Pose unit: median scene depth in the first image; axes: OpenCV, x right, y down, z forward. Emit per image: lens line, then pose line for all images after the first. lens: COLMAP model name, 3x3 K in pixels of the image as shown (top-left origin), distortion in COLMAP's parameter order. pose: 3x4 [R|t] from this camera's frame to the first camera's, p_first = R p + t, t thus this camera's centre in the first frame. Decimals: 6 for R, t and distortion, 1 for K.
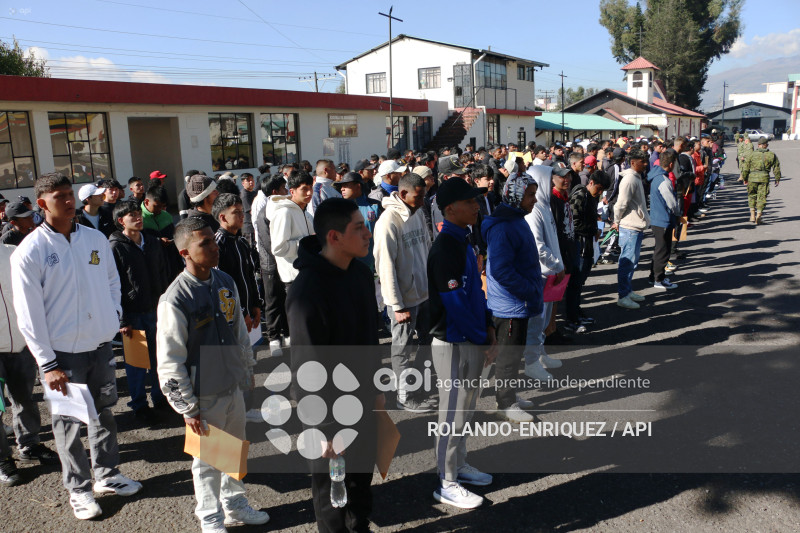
lens RADIAL K [[836.4, 0, 402.8], [0, 836.4, 279.7], [0, 0, 1]] dist [-0.263441, 0.366600]
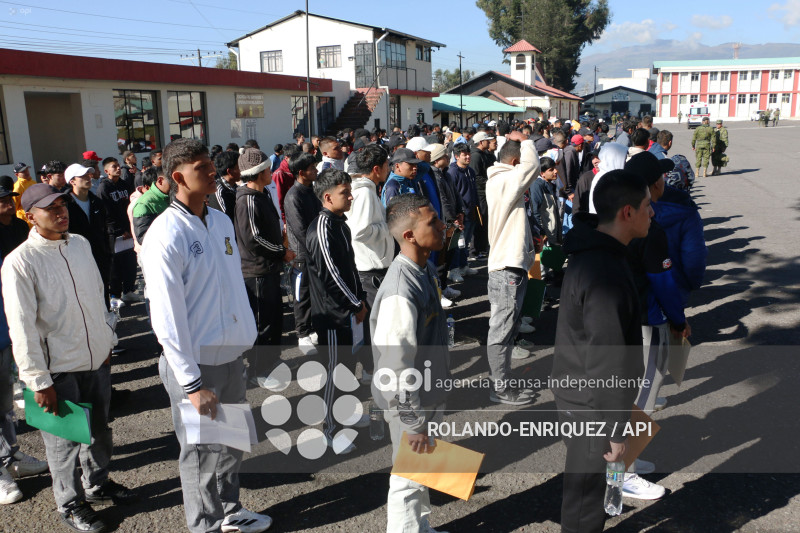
lens RADIAL K [[836.4, 0, 402.8], [0, 836.4, 279.7], [0, 0, 1]] dist [-0.263441, 0.366600]
pose [[0.970639, -0.036539, 0.237751, -0.123321], [0.032854, 0.999271, 0.019446, -0.001147], [-0.238288, -0.011064, 0.971132, 0.049890]]
